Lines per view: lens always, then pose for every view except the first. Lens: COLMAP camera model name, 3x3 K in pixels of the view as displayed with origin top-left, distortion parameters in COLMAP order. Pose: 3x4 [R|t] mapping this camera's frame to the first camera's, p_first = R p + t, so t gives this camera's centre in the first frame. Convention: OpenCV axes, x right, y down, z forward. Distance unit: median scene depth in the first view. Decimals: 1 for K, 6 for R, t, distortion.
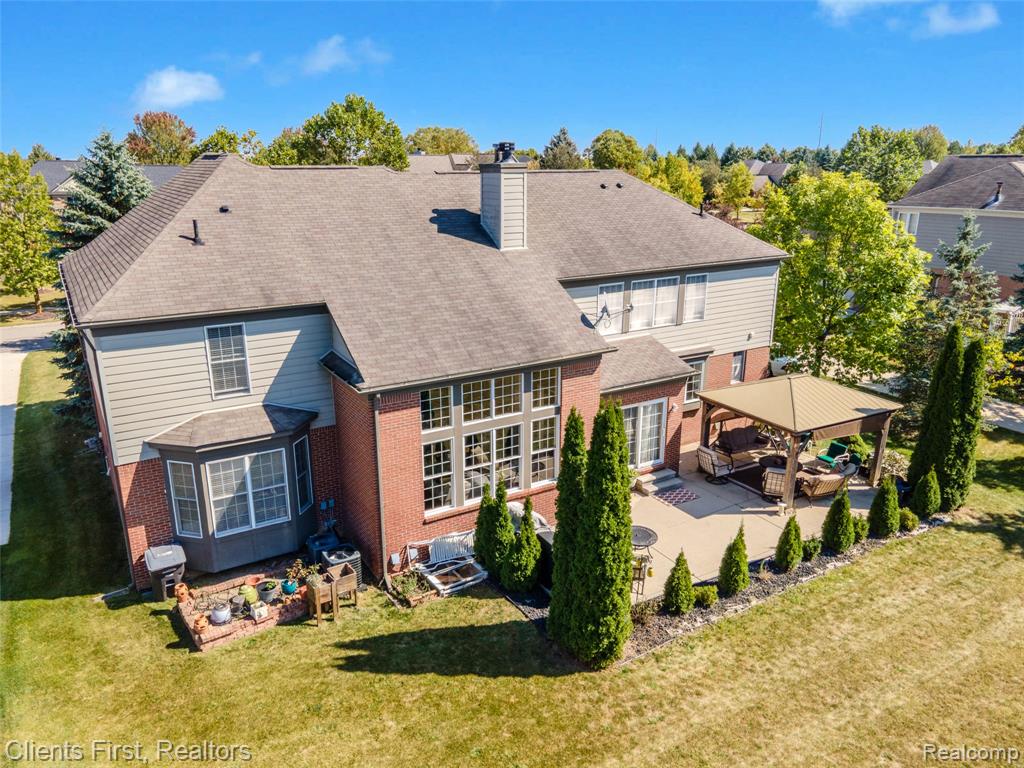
lens RADIAL K [[742.9, 0, 514.5], [0, 742.9, 380.9], [0, 0, 1]] dist [0.051473, 0.001490]
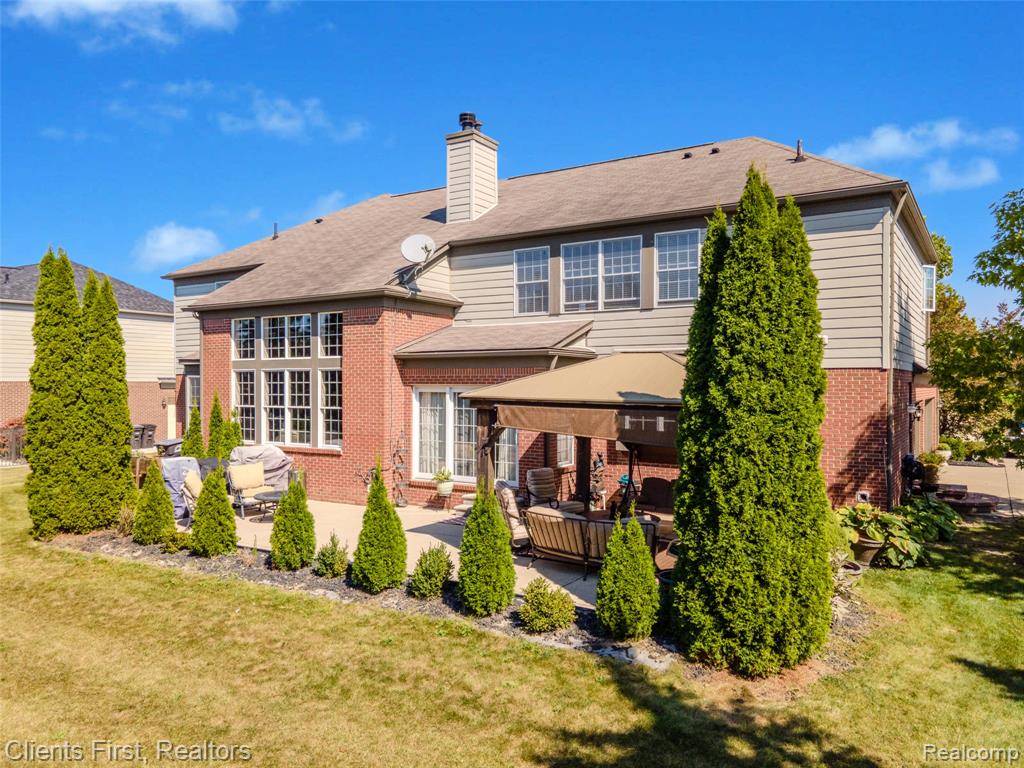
lens RADIAL K [[742.9, 0, 510.4], [0, 742.9, 385.4], [0, 0, 1]] dist [0.051473, 0.001490]
pose [[0.441560, 0.002887, -0.897227, 0.952848], [-0.256772, 0.958577, -0.123283, 0.125315], [0.859705, 0.284820, 0.424010, 0.808772]]
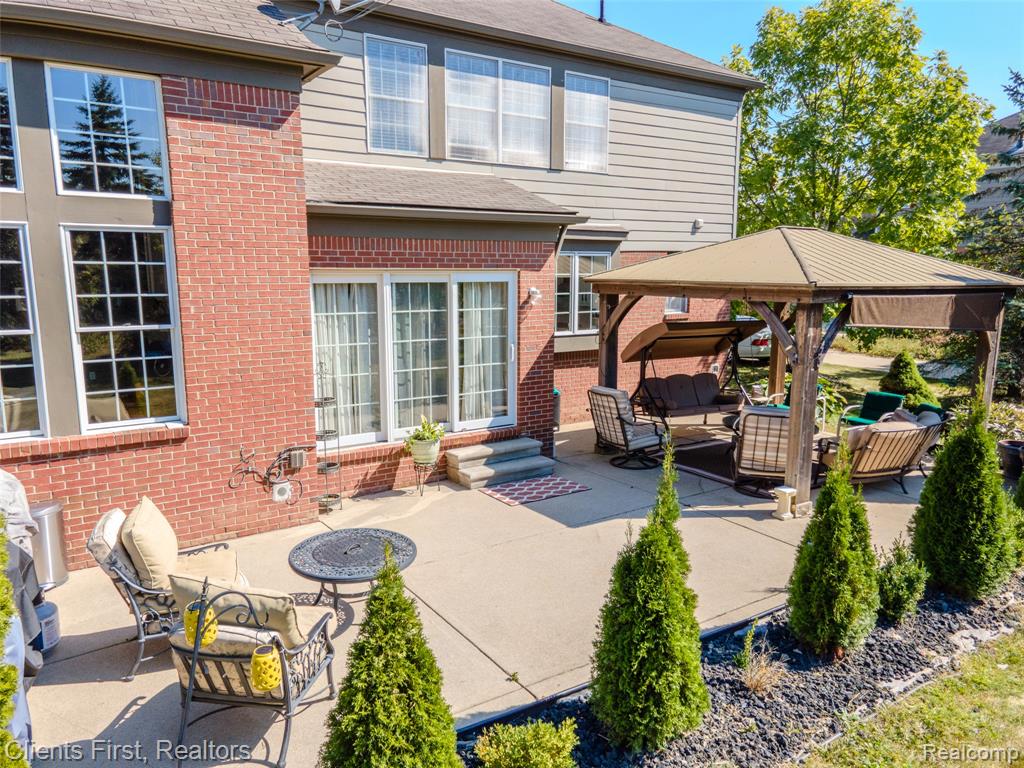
lens RADIAL K [[742.9, 0, 507.5], [0, 742.9, 385.0], [0, 0, 1]] dist [0.051473, 0.001490]
pose [[0.999104, -0.007102, 0.041726, 0.209016], [0.012516, 0.991311, -0.130941, 0.172277], [-0.040434, 0.131346, 0.990512, 0.651985]]
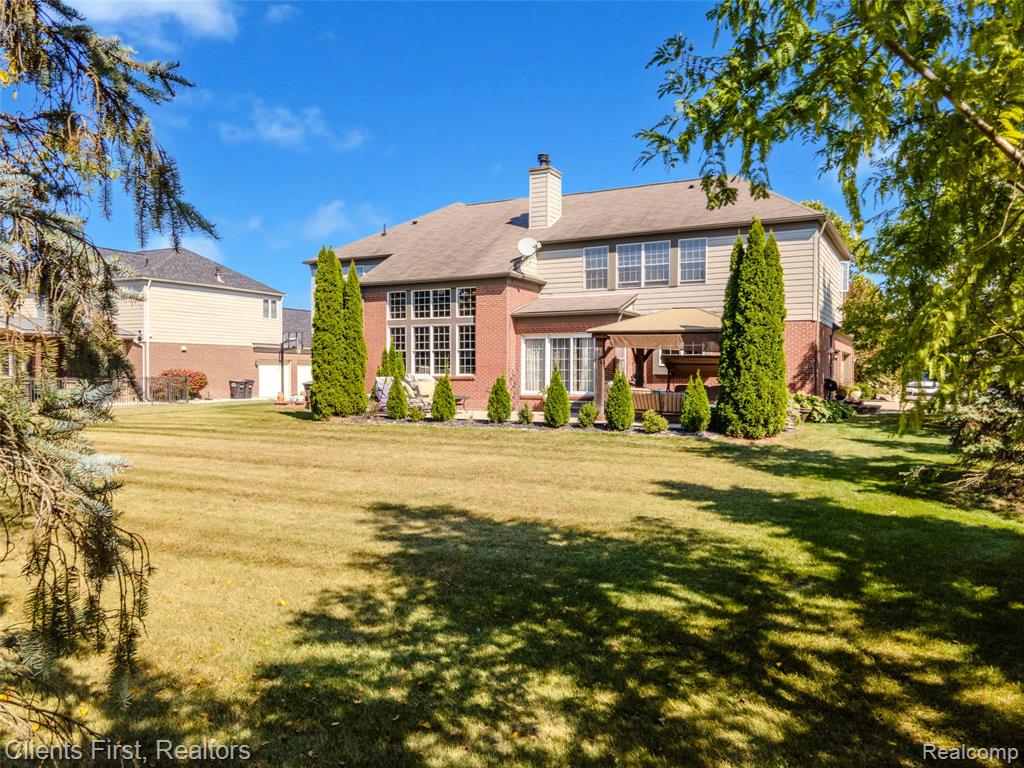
lens RADIAL K [[742.9, 0, 512.3], [0, 742.9, 381.8], [0, 0, 1]] dist [0.051473, 0.001490]
pose [[0.501792, 0.013246, -0.864887, 1.291644], [-0.249625, 0.959559, -0.130133, 0.313621], [0.828186, 0.281197, 0.484806, 0.426558]]
